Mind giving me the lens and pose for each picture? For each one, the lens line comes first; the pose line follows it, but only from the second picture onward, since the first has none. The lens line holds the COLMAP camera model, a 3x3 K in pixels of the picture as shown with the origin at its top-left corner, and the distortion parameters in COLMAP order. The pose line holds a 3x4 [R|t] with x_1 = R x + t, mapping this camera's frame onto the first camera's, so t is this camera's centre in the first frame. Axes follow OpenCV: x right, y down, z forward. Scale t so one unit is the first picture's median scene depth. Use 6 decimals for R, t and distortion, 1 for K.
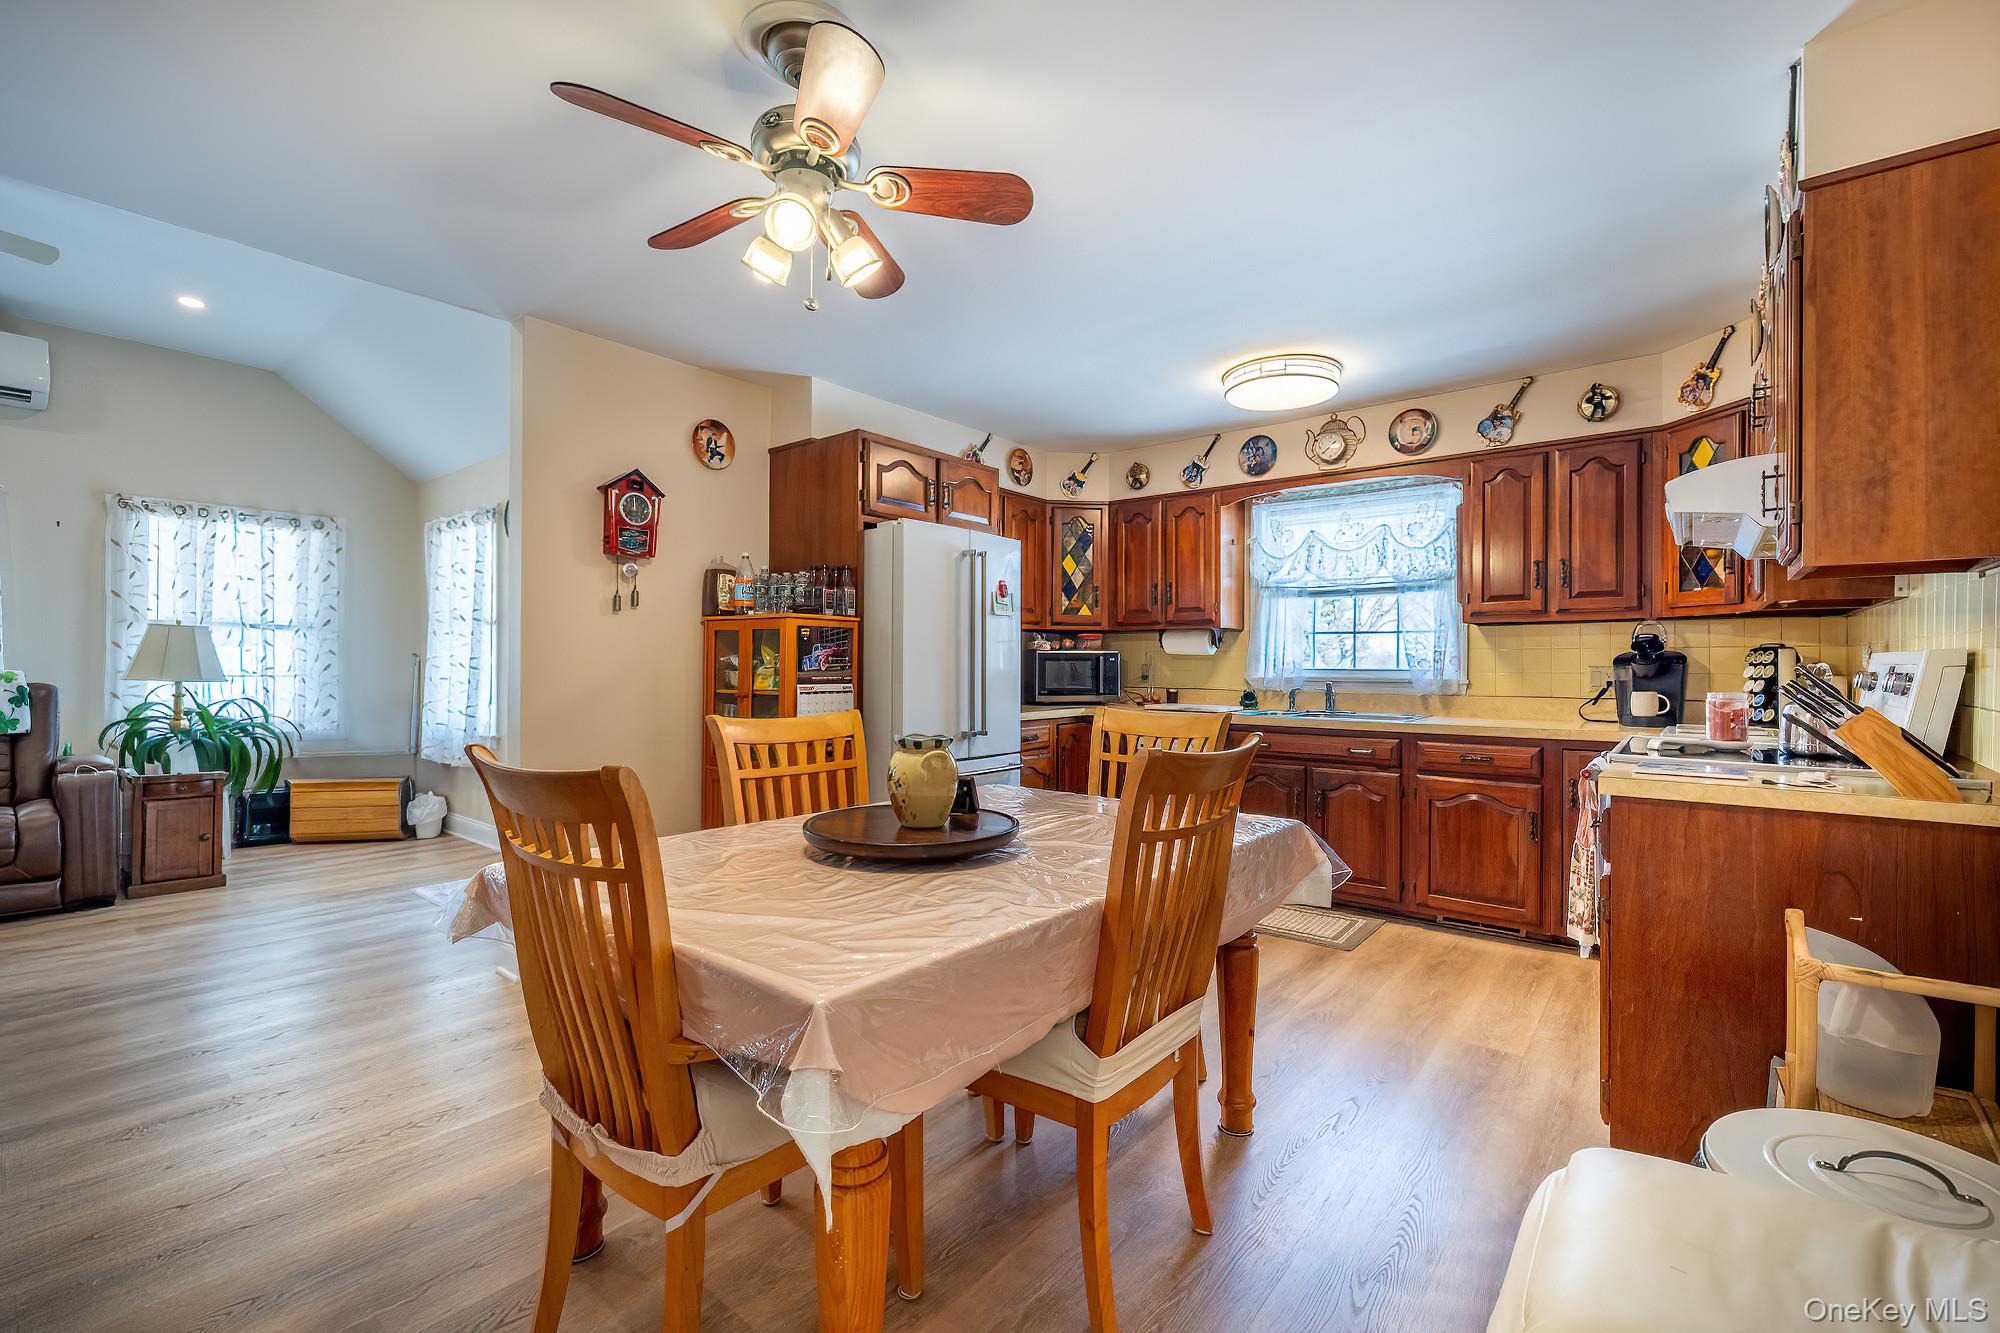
lens RADIAL K [[860.4, 0, 1051.9], [0, 860.4, 662.5], [0, 0, 1]] dist [-0.001379, 0.000926]
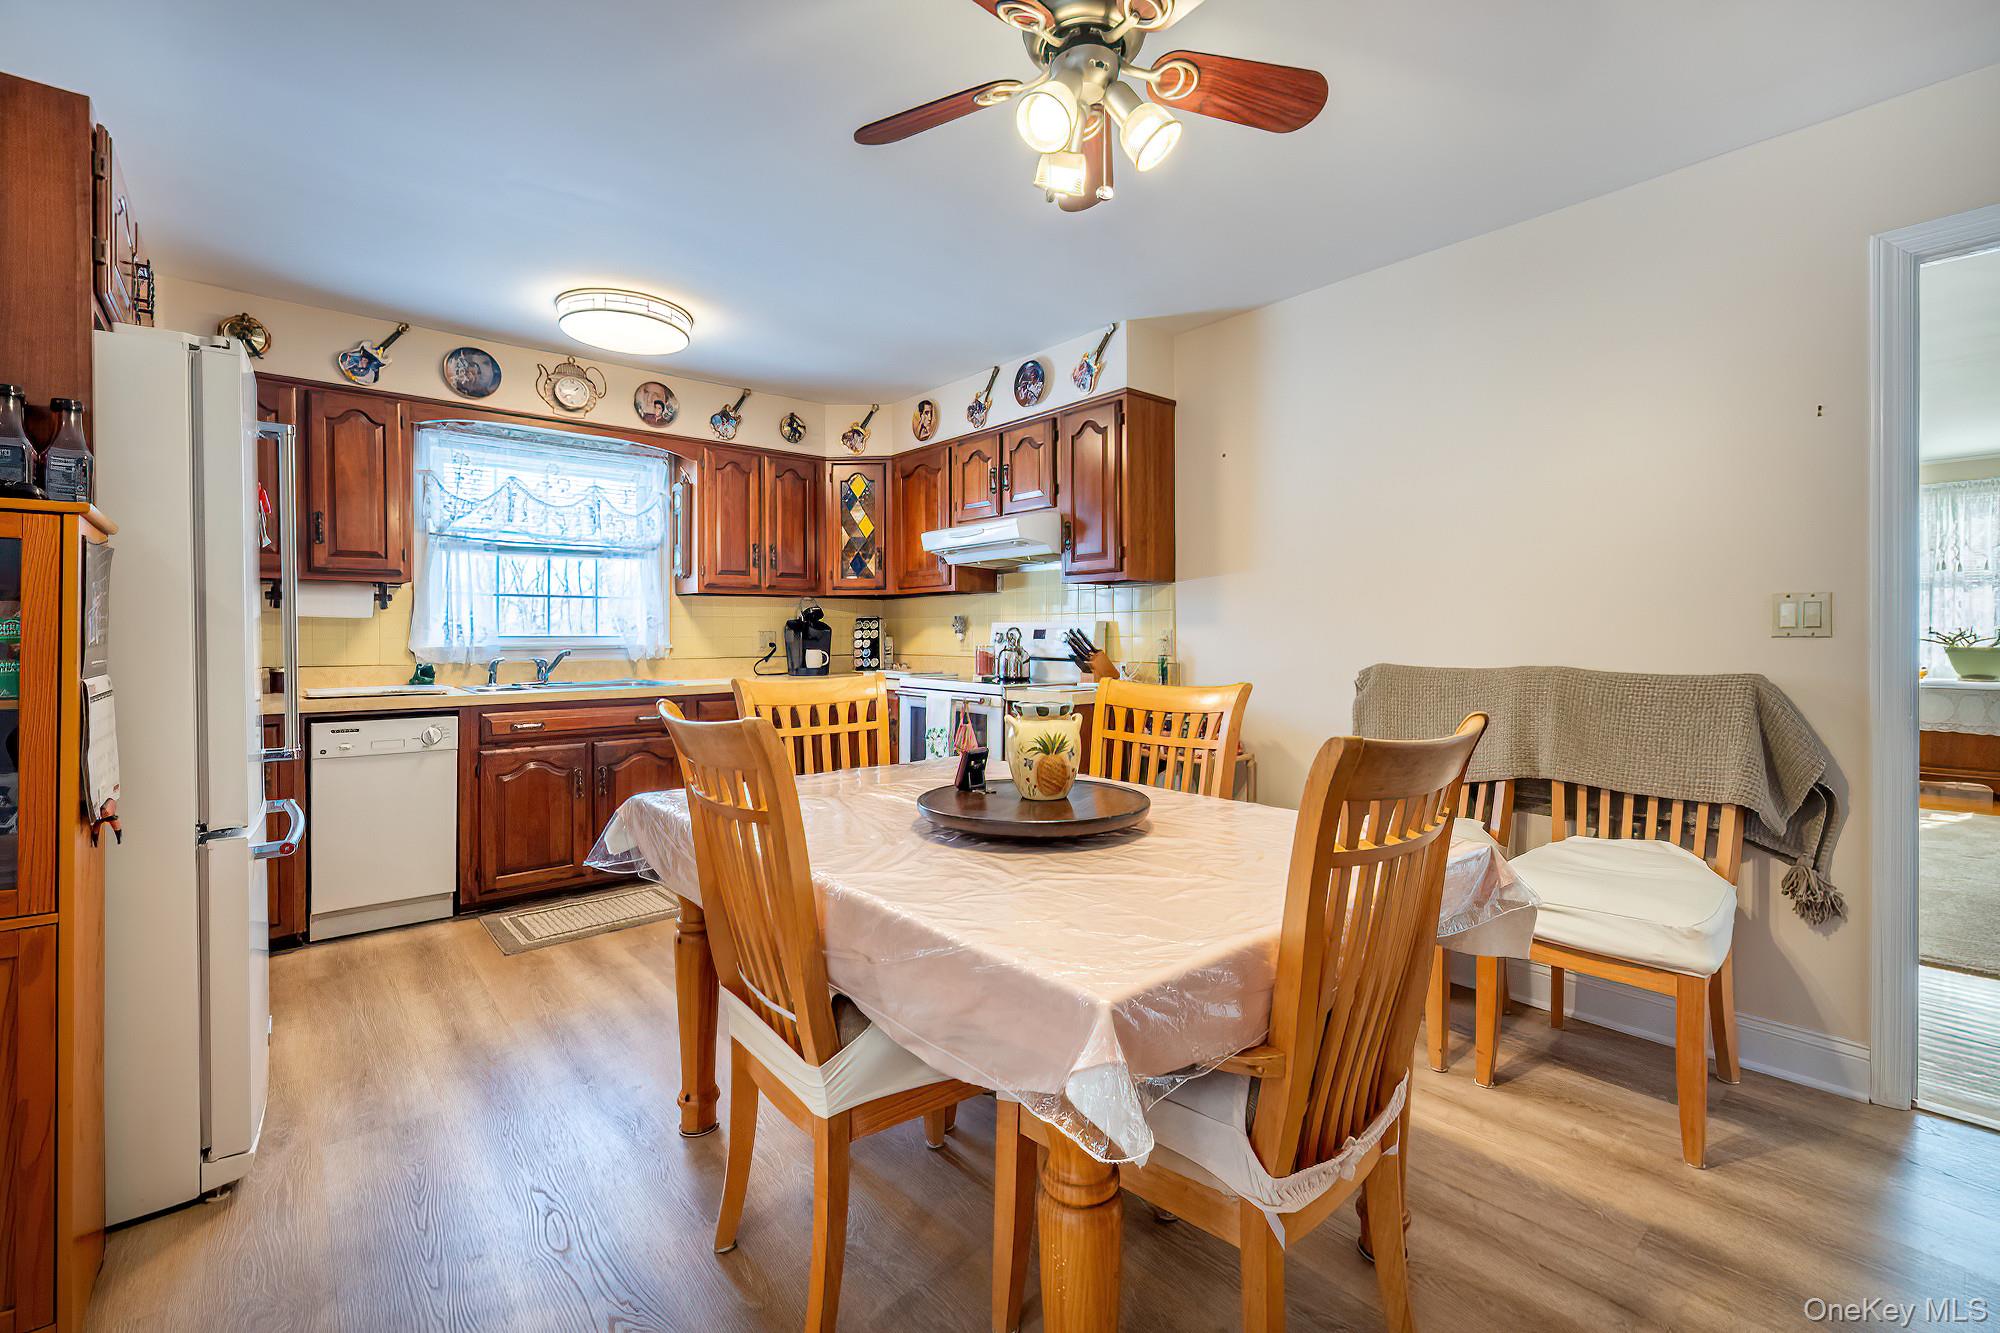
lens RADIAL K [[860.4, 0, 994.4], [0, 860.4, 647.2], [0, 0, 1]] dist [-0.001379, 0.000926]
pose [[0.186360, -0.020298, 0.982272, -0.513649], [0.002092, 0.999792, 0.020263, 0.002469], [-0.982479, -0.001721, 0.186364, 0.402785]]
